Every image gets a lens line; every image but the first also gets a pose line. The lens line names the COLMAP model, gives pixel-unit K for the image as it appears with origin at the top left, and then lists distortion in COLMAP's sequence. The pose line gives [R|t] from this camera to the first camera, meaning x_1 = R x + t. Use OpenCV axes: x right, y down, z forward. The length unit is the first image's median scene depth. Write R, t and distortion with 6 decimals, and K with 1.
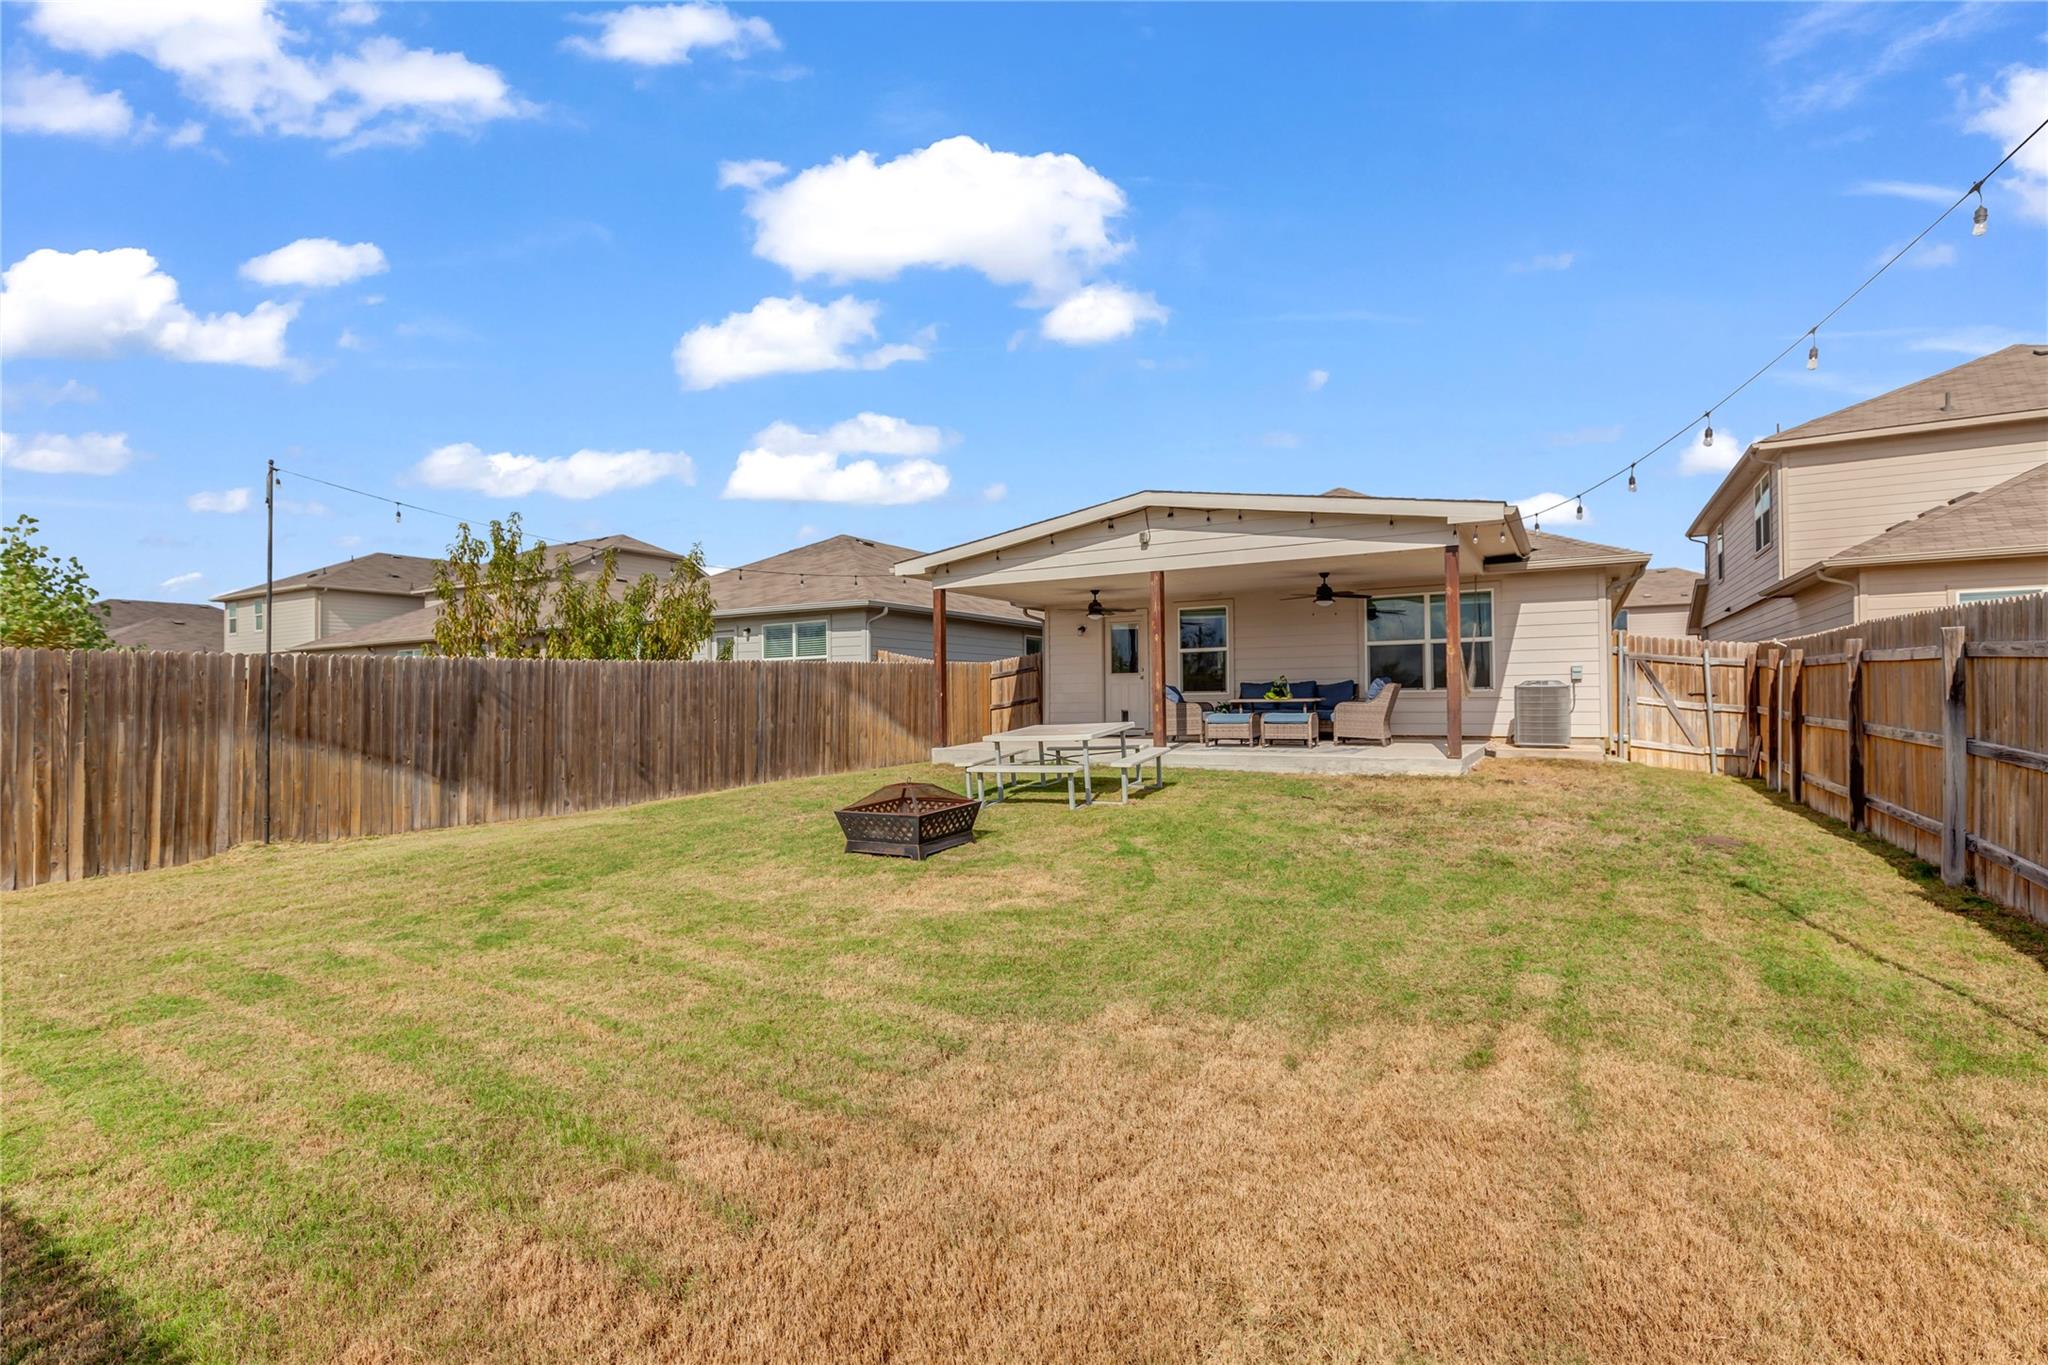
lens RADIAL K [[942.6, 0, 1035.2], [0, 942.6, 681.6], [0, 0, 1]] dist [0.001774, -0.000322]
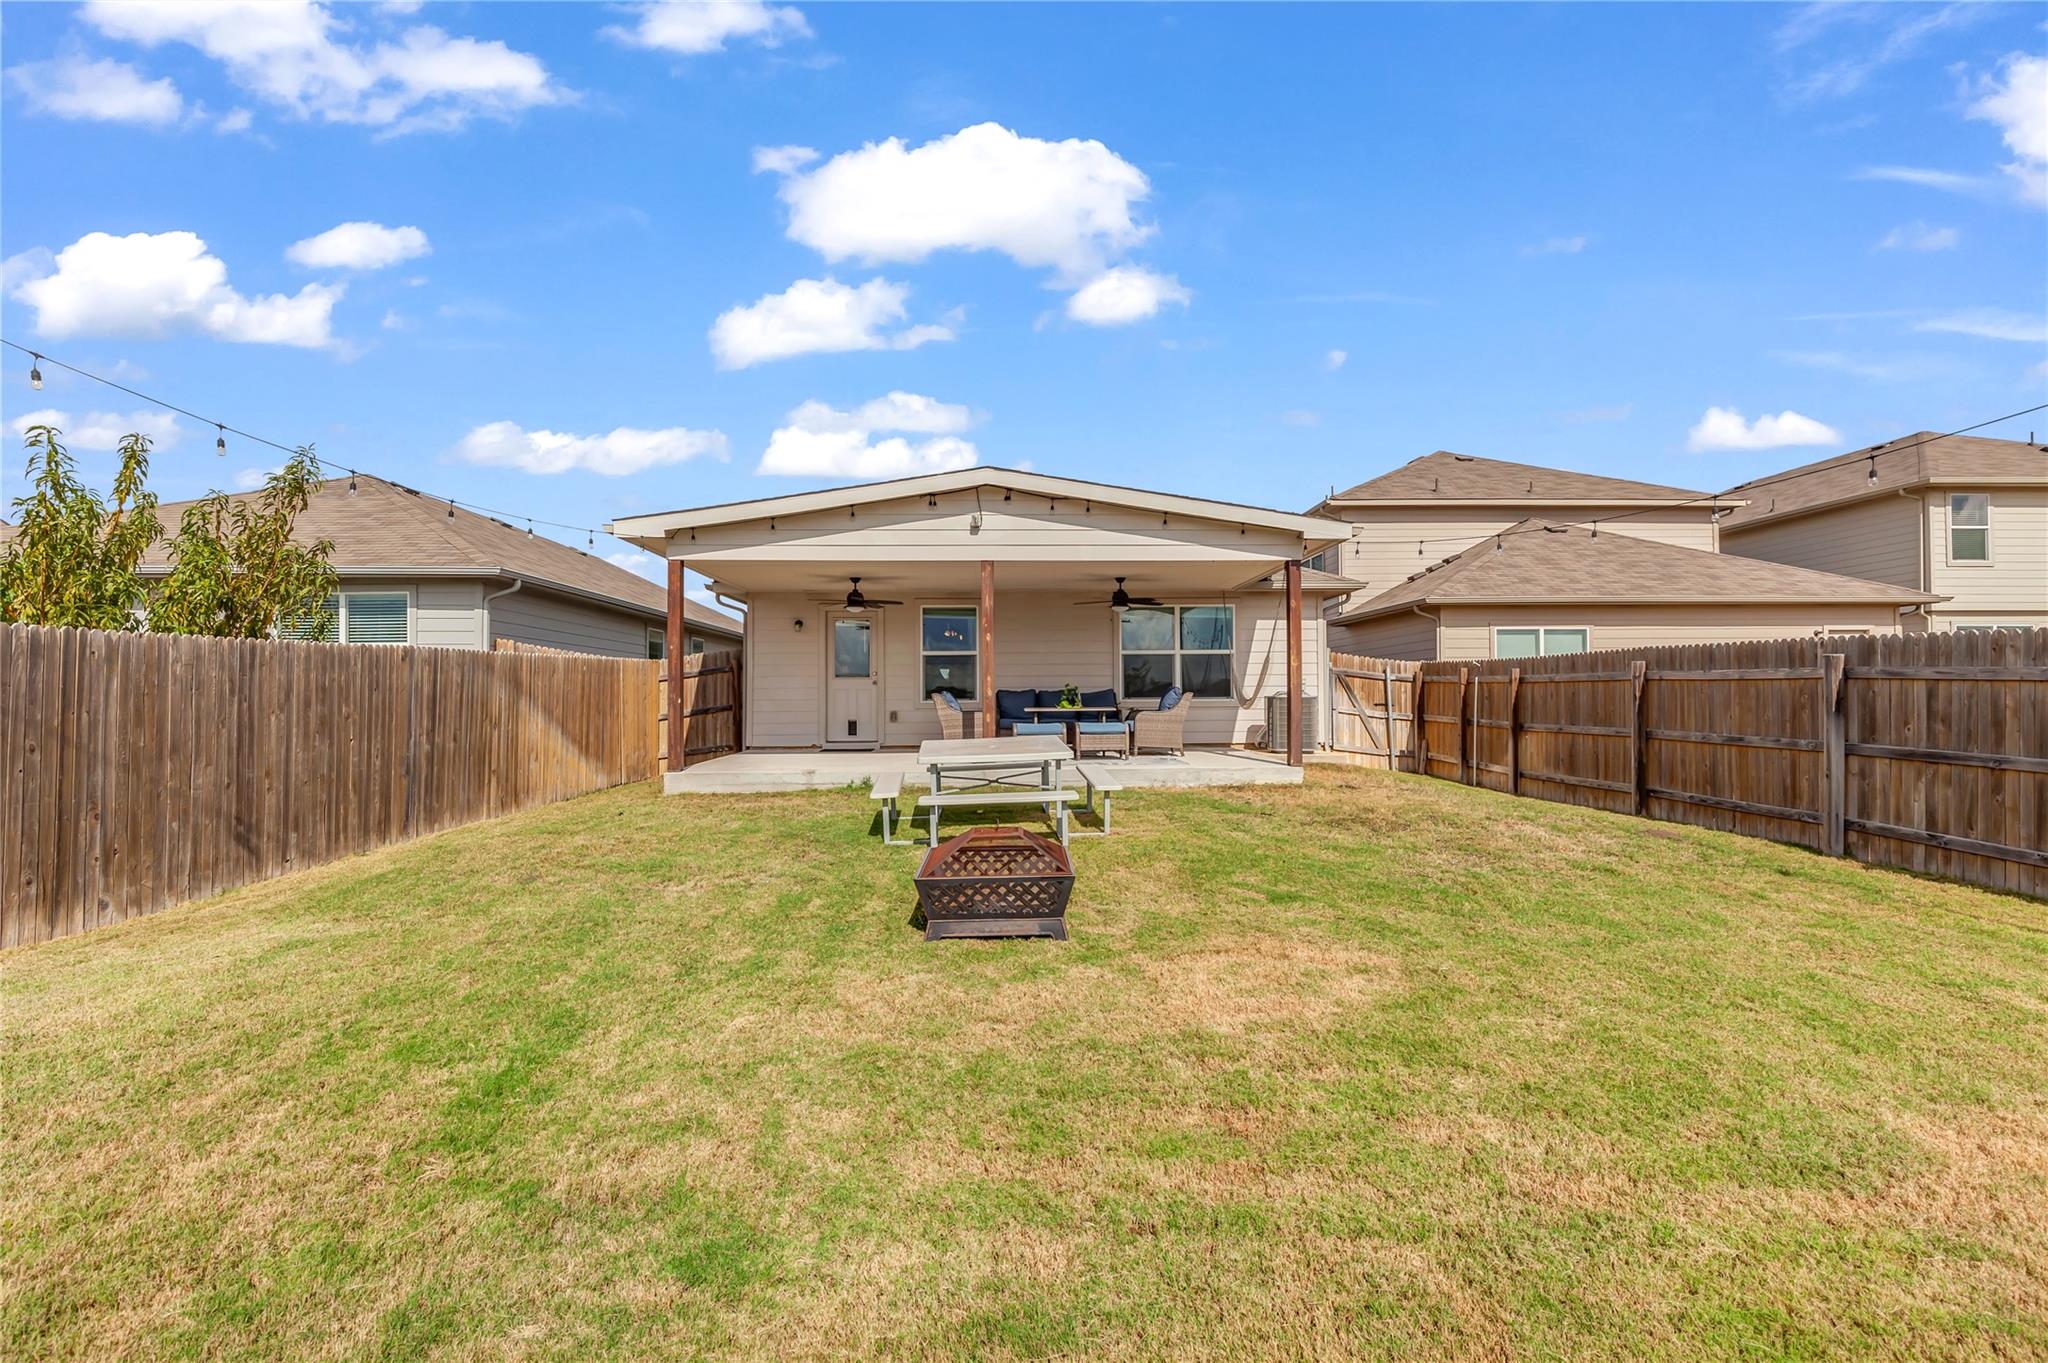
lens RADIAL K [[942.6, 0, 1035.2], [0, 942.6, 680.6], [0, 0, 1]] dist [0.001774, -0.000322]
pose [[0.842828, 0.017223, 0.537907, -0.294168], [-0.012350, 0.999844, -0.012662, 0.003976], [-0.538041, 0.004028, 0.842909, 0.237339]]
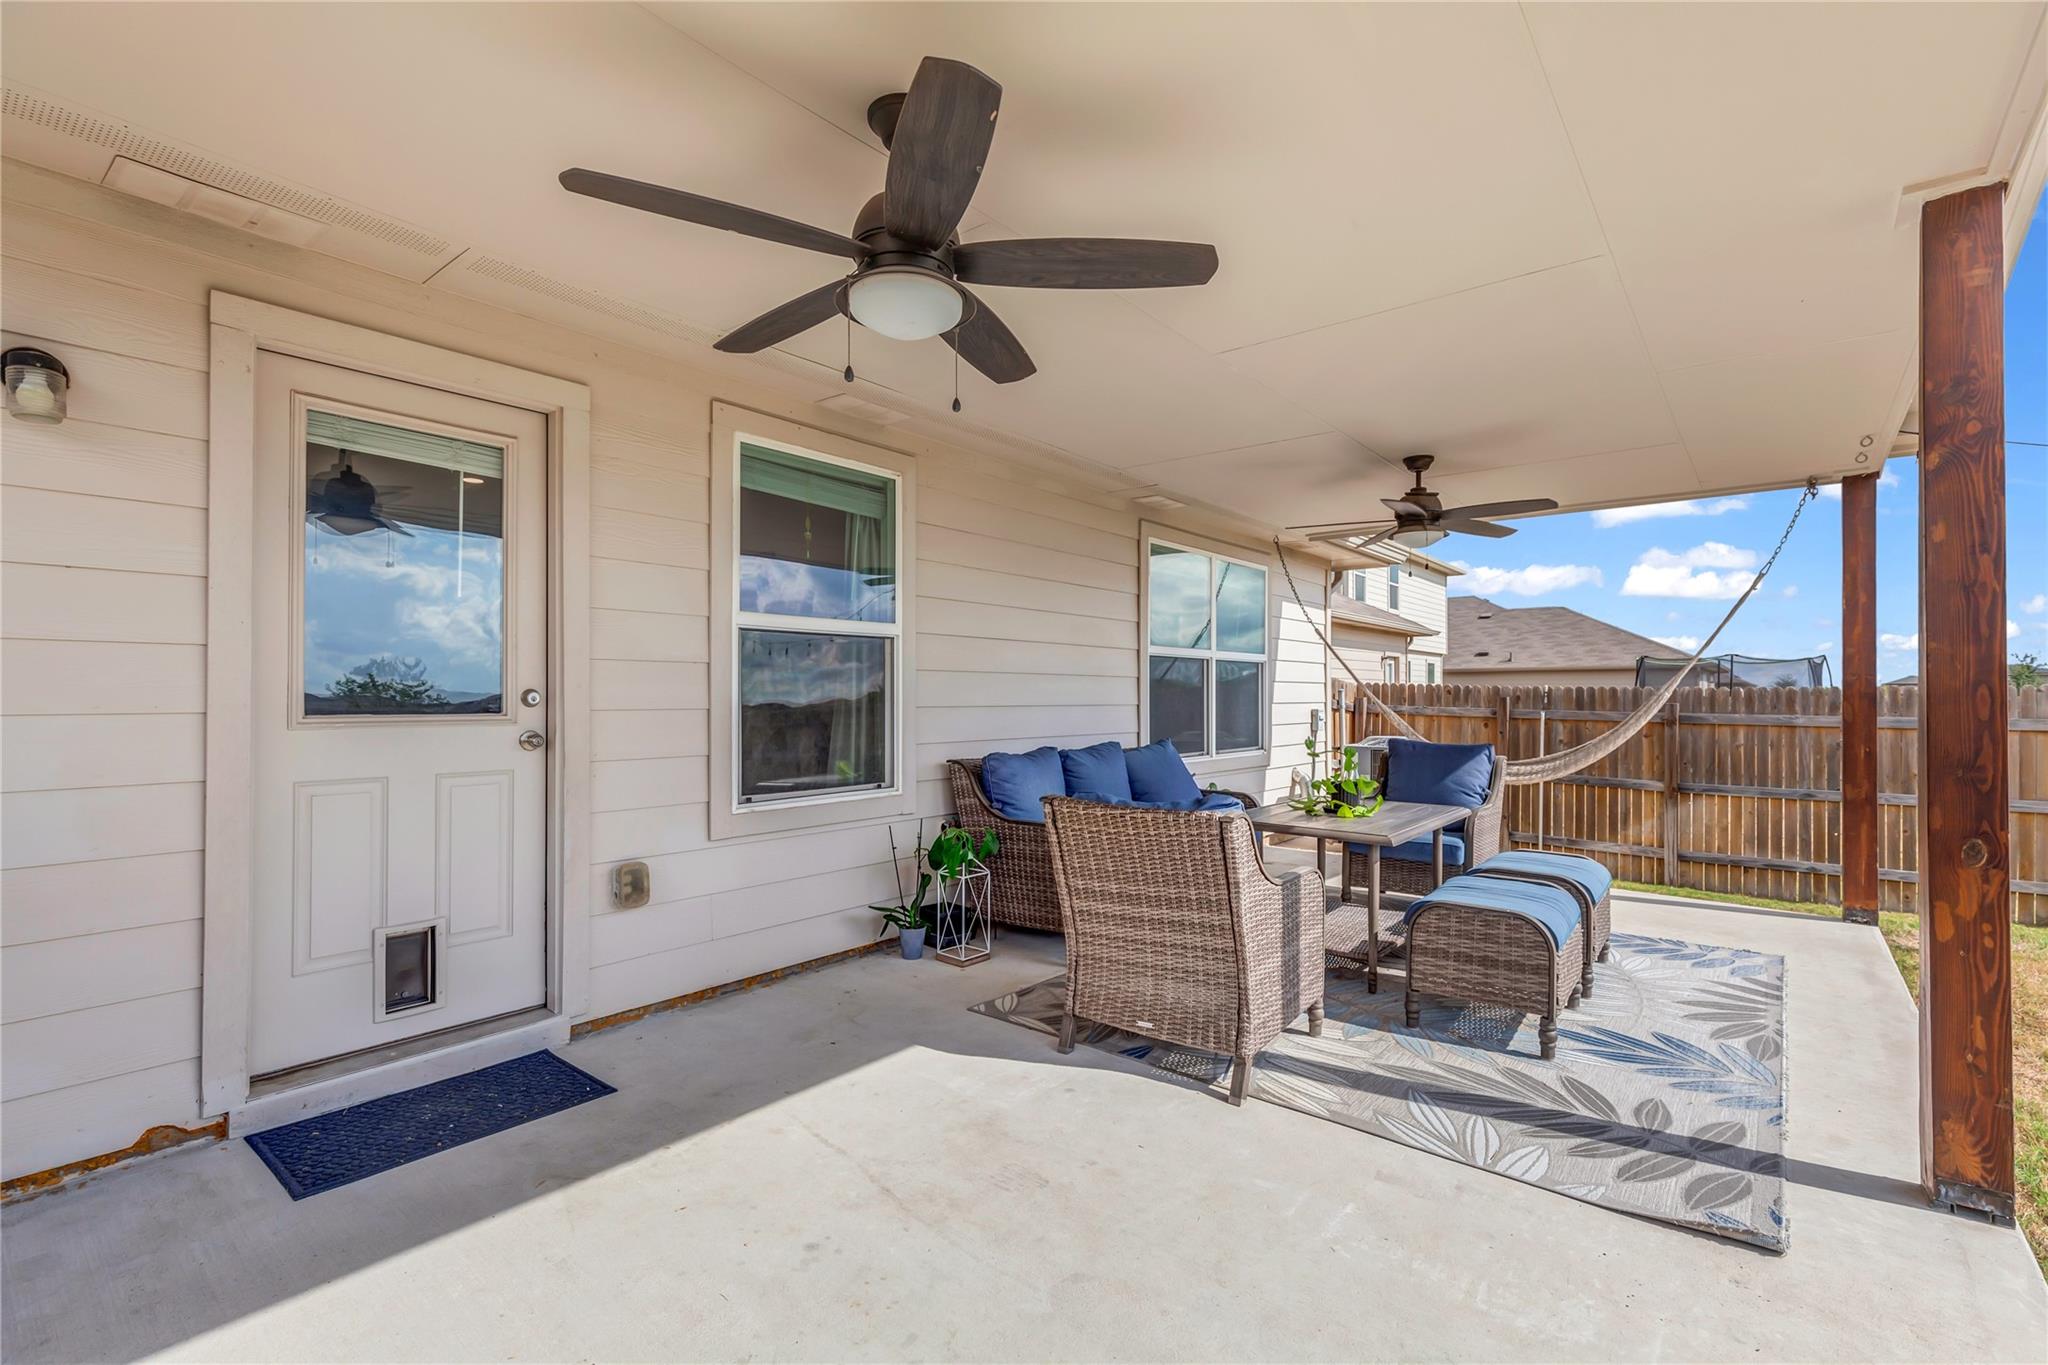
lens RADIAL K [[924.0, 0, 1049.2], [0, 924.0, 702.9], [0, 0, 1]] dist [0.000660, -0.000110]
pose [[0.146590, 0.003921, 0.989190, -0.067912], [-0.018541, 0.999827, -0.001216, -0.017265], [-0.989024, -0.018163, 0.146637, 1.120980]]
